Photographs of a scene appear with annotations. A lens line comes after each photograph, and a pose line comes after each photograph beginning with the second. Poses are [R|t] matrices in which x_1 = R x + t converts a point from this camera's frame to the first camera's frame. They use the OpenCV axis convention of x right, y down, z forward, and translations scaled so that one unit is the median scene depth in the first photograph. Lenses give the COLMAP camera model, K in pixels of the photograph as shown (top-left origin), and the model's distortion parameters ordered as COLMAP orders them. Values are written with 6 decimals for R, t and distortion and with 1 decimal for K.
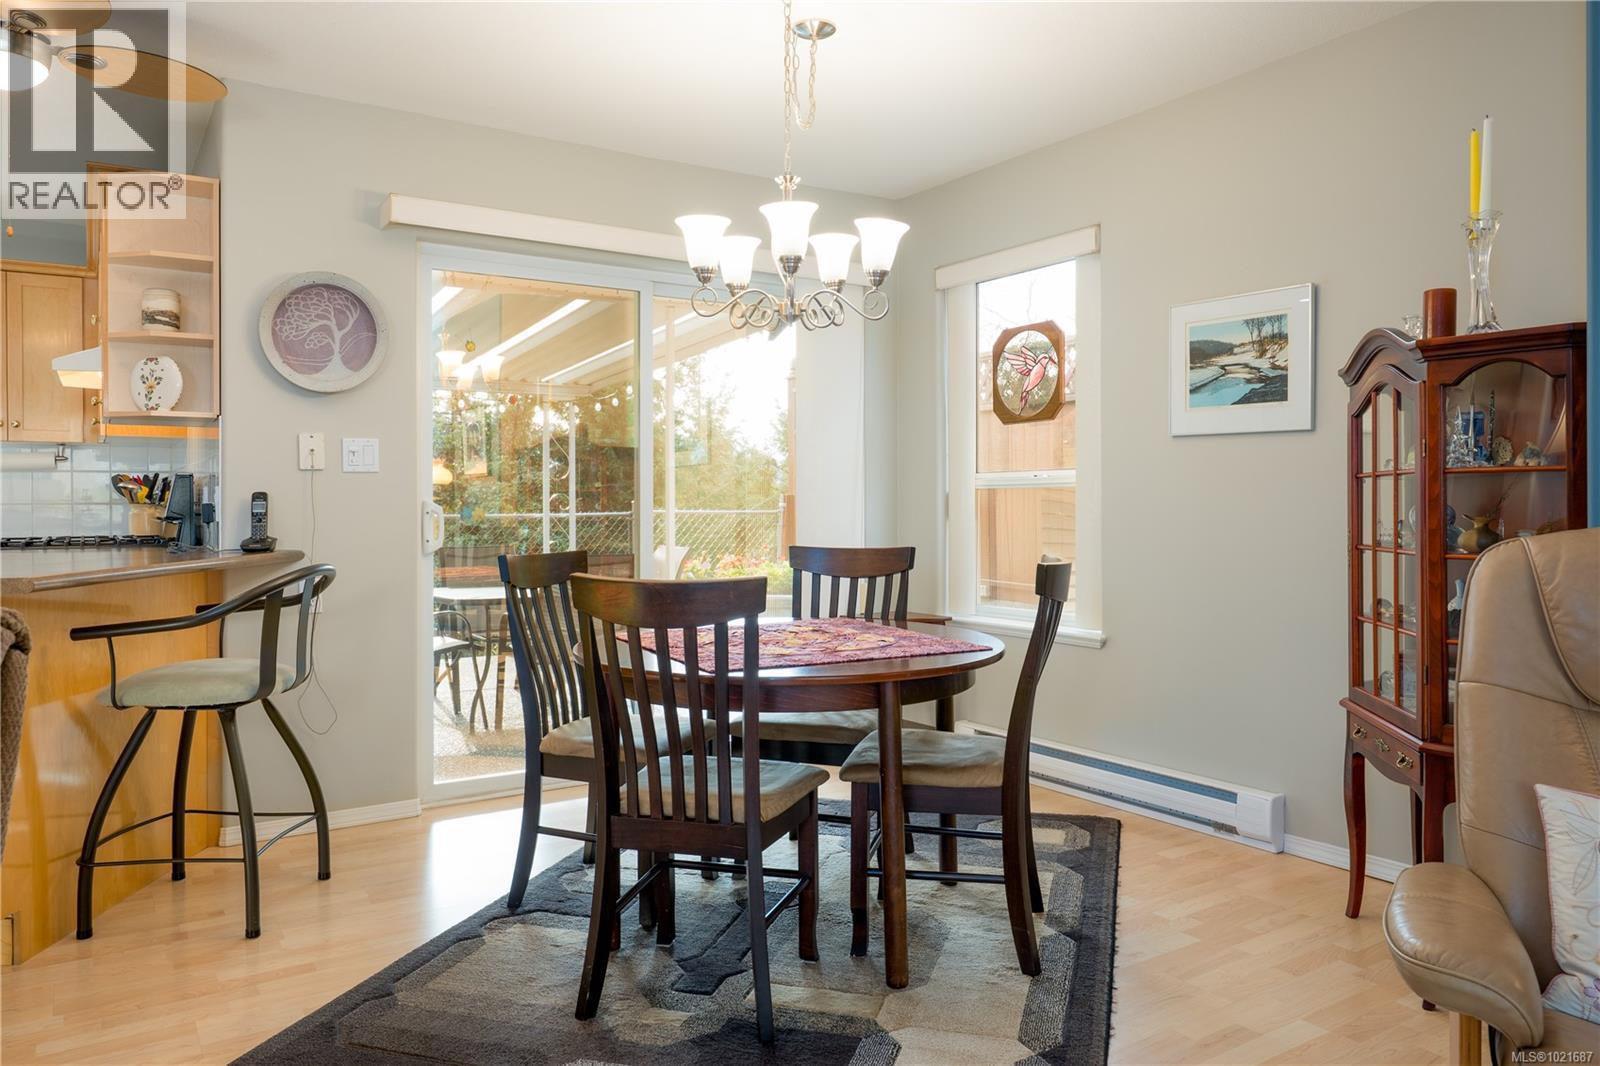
lens RADIAL K [[1095.0, 0, 798.2], [0, 1095.0, 493.1], [0, 0, 1]] dist [-0.035935, 0.031771]
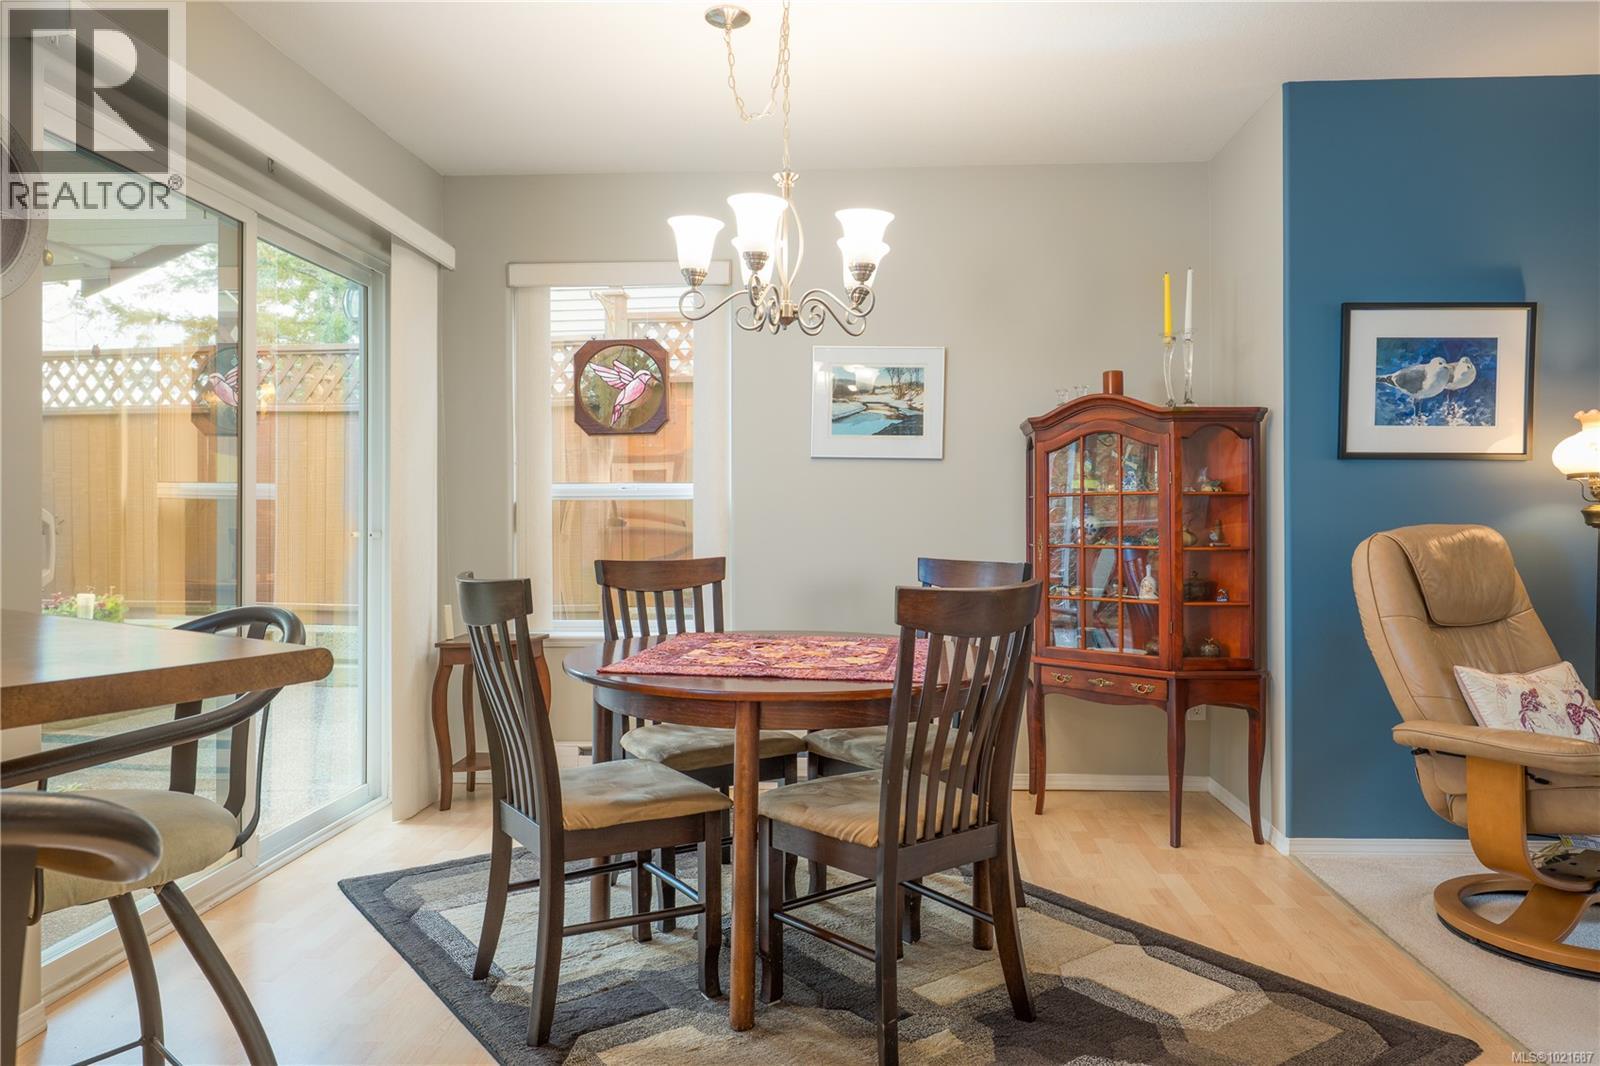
lens RADIAL K [[1055.9, 0, 804.2], [0, 1055.9, 523.2], [0, 0, 1]] dist [-0.063663, 0.069619]
pose [[0.600309, 0.001315, 0.799767, -0.613515], [-0.010407, 0.999927, 0.006168, 0.011659], [-0.799700, -0.012026, 0.600279, 0.360109]]
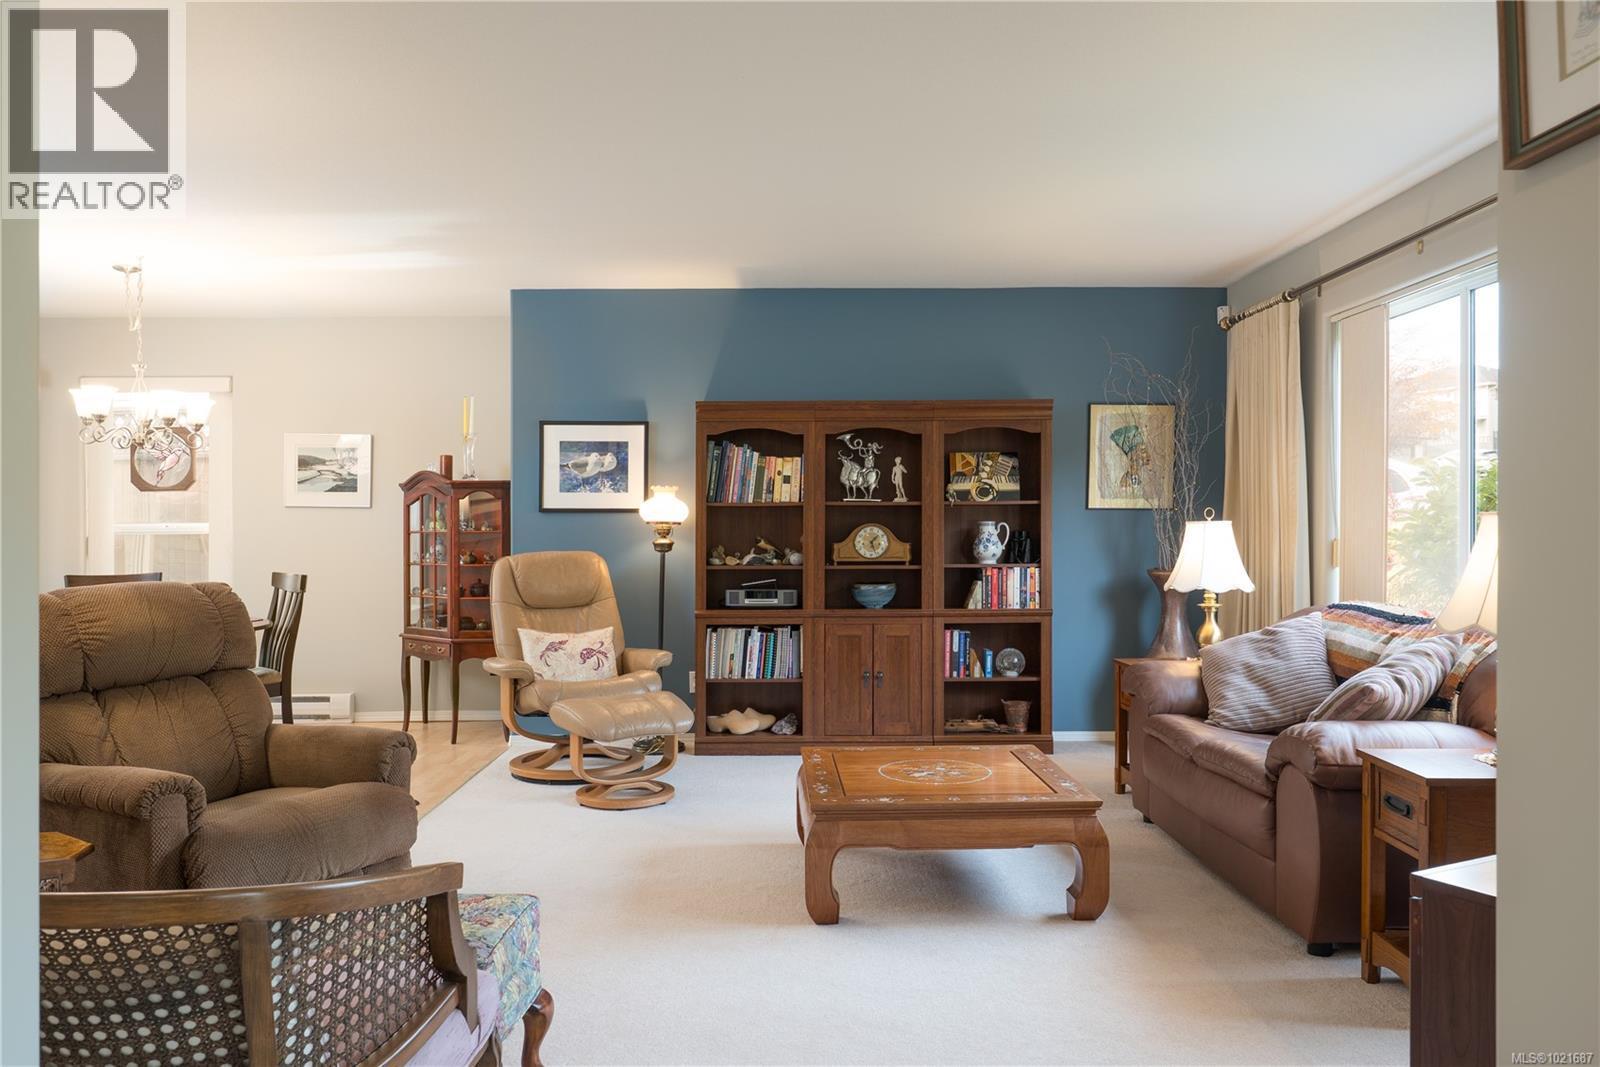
lens RADIAL K [[1055.9, 0, 804.2], [0, 1055.9, 523.7], [0, 0, 1]] dist [-0.063663, 0.069619]
pose [[0.505827, 0.004958, 0.862621, -0.760171], [-0.004464, 0.999985, -0.003129, -0.024990], [-0.862623, -0.002268, 0.505841, -0.644259]]
